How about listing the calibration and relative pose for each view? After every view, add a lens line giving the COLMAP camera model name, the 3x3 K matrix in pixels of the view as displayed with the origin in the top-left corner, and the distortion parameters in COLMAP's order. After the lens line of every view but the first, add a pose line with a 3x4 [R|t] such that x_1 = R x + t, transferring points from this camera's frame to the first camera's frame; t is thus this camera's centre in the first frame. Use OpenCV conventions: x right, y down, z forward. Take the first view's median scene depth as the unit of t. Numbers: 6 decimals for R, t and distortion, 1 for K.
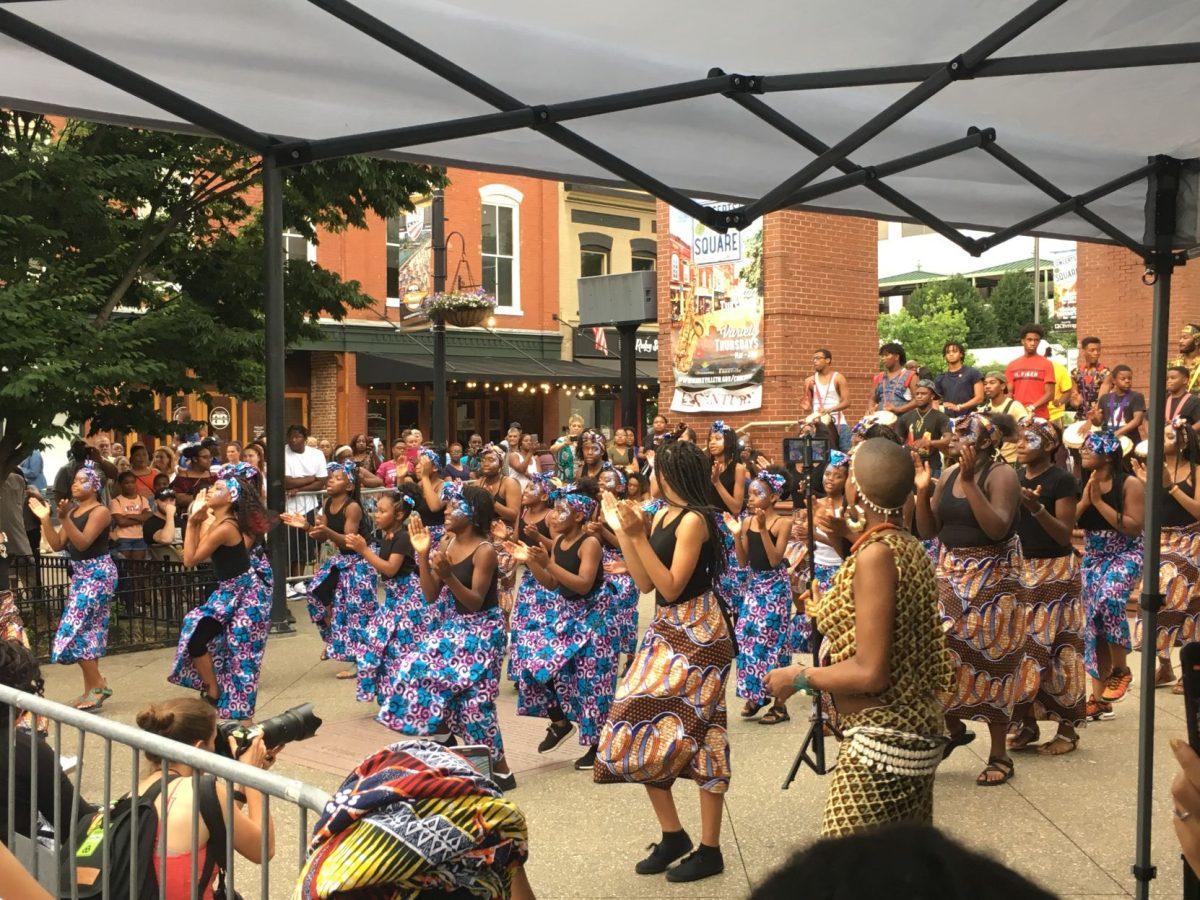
lens RADIAL K [[1405.0, 0, 598.2], [0, 1405.0, 433.5], [0, 0, 1]] dist [0.018140, 0.016468]
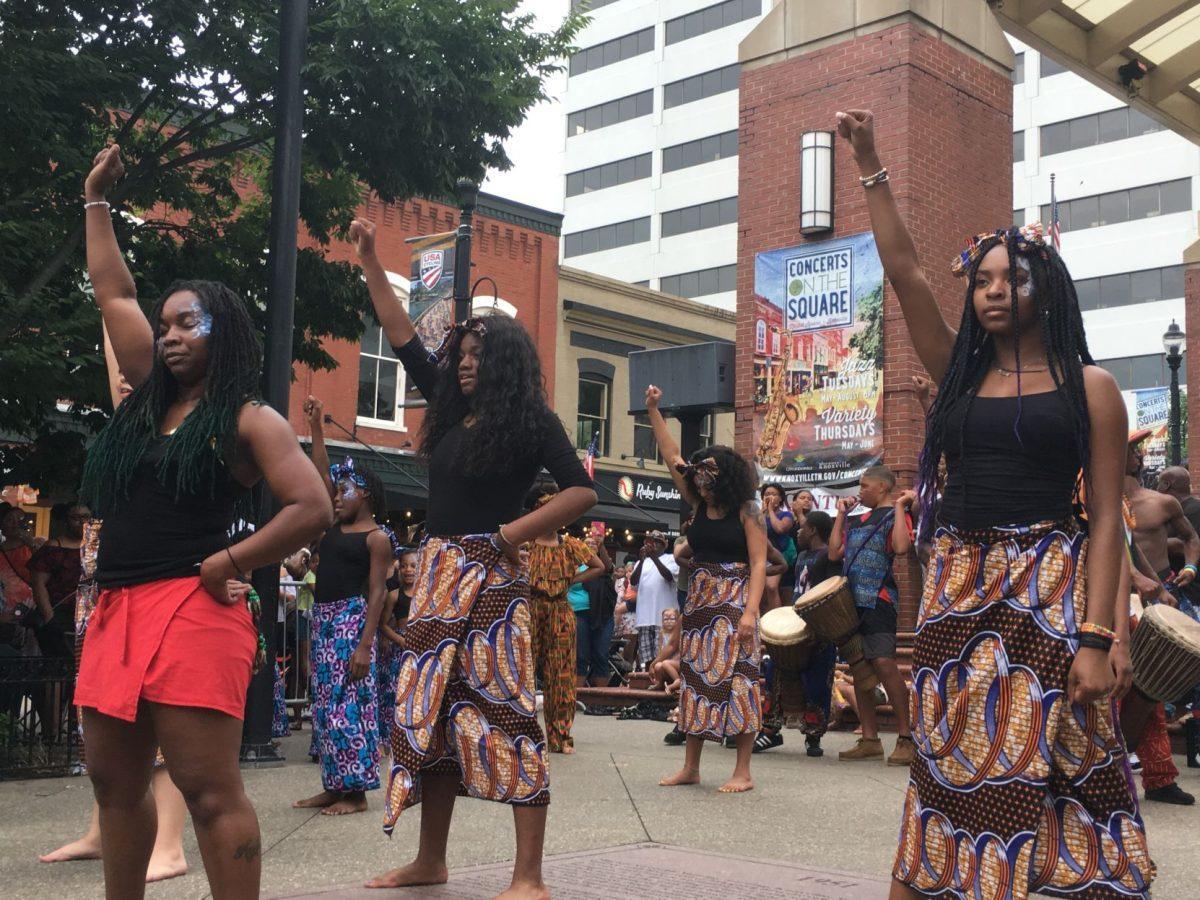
lens RADIAL K [[1502.6, 0, 596.3], [0, 1502.6, 446.4], [0, 0, 1]] dist [0.034016, 0.058760]
pose [[0.998759, 0.039672, 0.030107, -0.061396], [-0.035854, 0.992342, -0.118203, 0.046778], [-0.034566, 0.116977, 0.992533, 0.176935]]
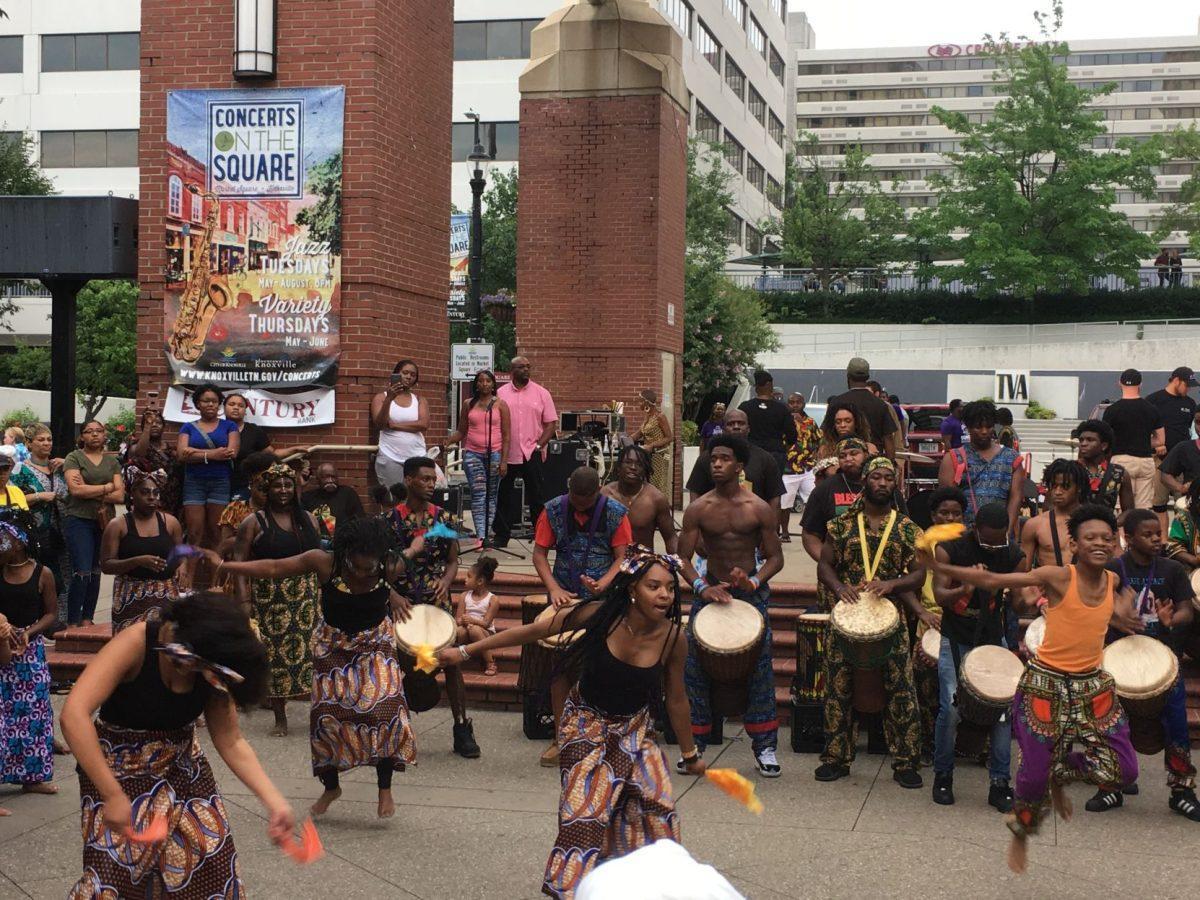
lens RADIAL K [[1789.0, 0, 600.0], [0, 1789.0, 450.0], [0, 0, 1]] dist [0.017281, 0.087678]
pose [[0.849589, 0.024281, 0.526886, -0.211184], [-0.030102, 0.999544, 0.002475, -0.011058], [-0.526586, -0.017963, 0.849932, 0.208096]]
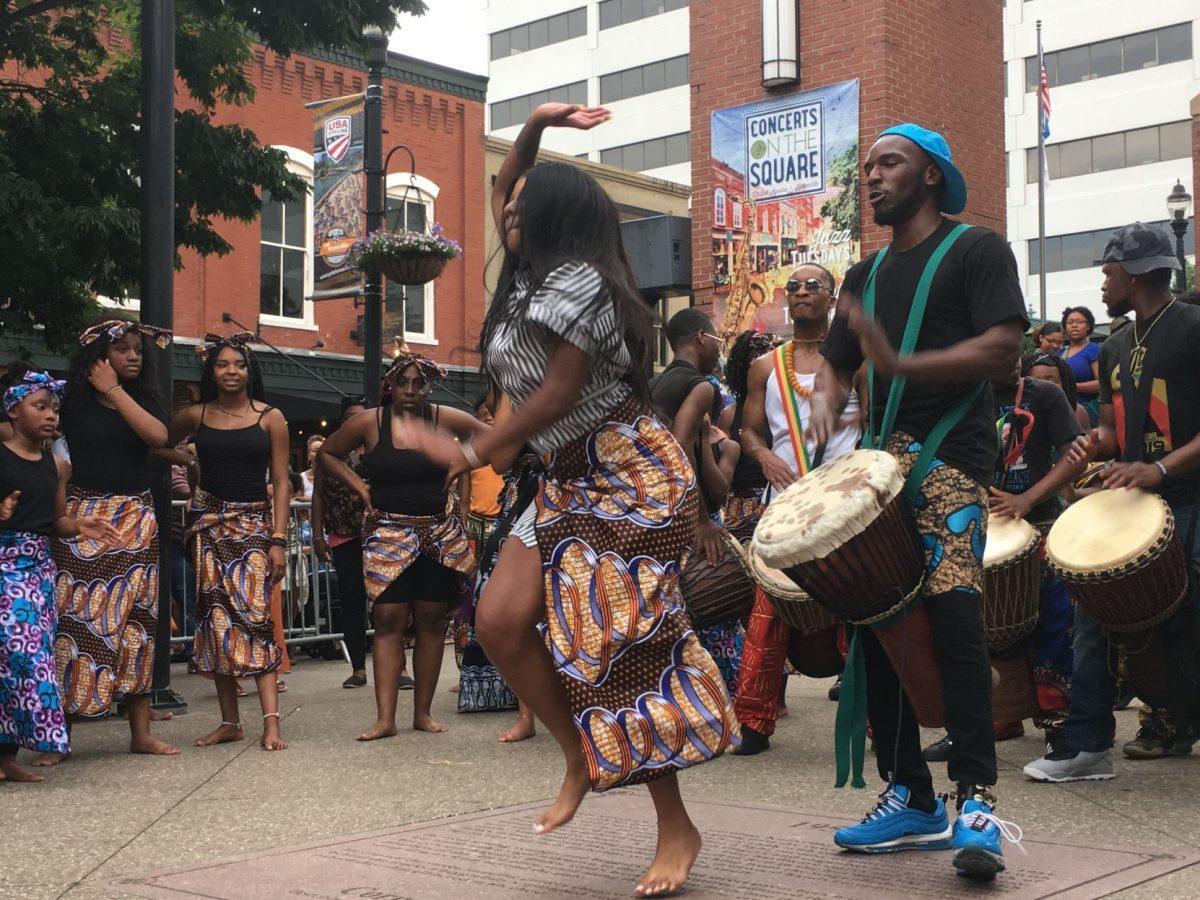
lens RADIAL K [[1682.3, 0, 596.2], [0, 1682.3, 447.9], [0, 0, 1]] dist [0.013607, 0.124890]
pose [[0.997657, 0.008183, 0.067923, -0.061653], [-0.004307, 0.998364, -0.057016, 0.047612], [-0.068278, 0.056590, 0.996060, 0.193724]]
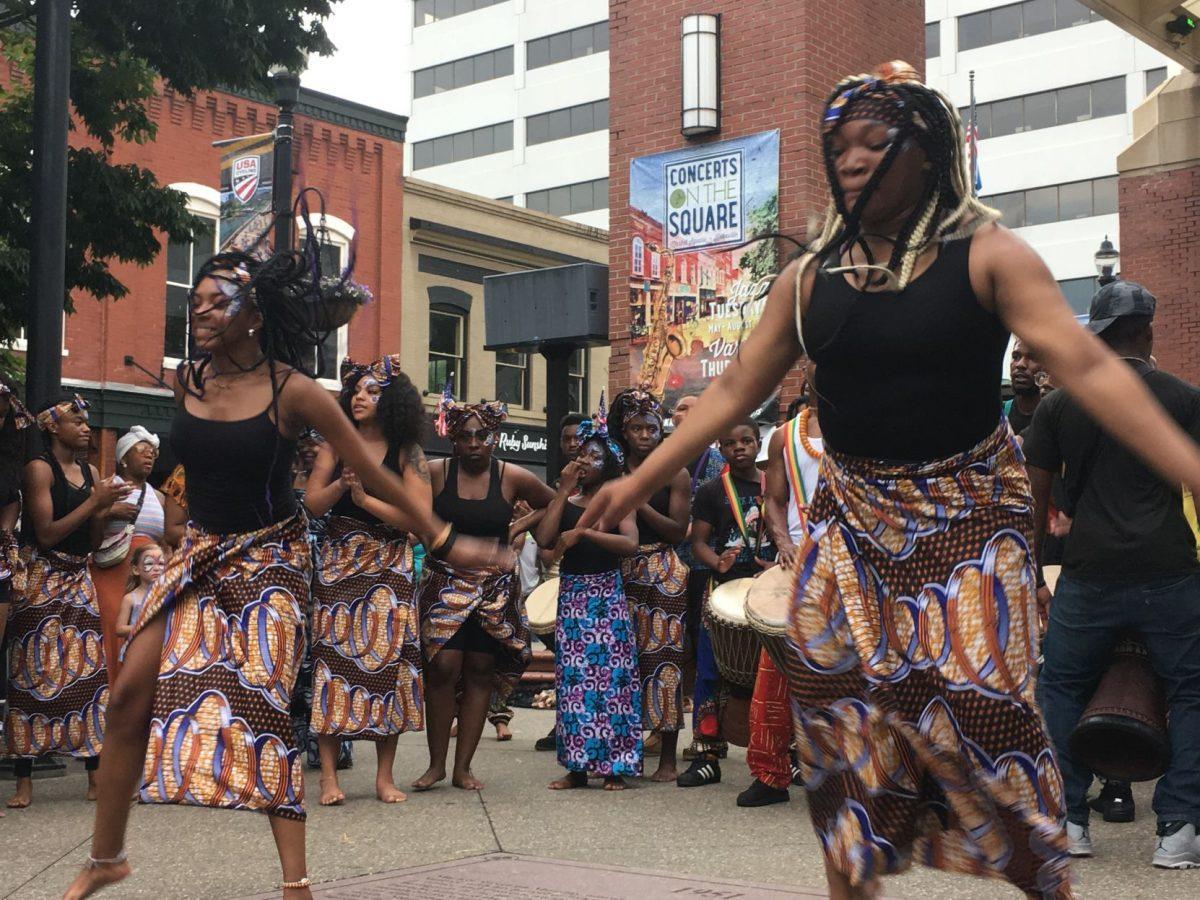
lens RADIAL K [[1742.9, 0, 594.8], [0, 1742.9, 446.9], [0, 0, 1]] dist [0.029131, 0.093700]
pose [[0.993593, 0.023078, 0.110638, -0.056893], [-0.013346, 0.996039, -0.087909, 0.047162], [-0.112228, 0.085869, 0.989965, 0.187456]]
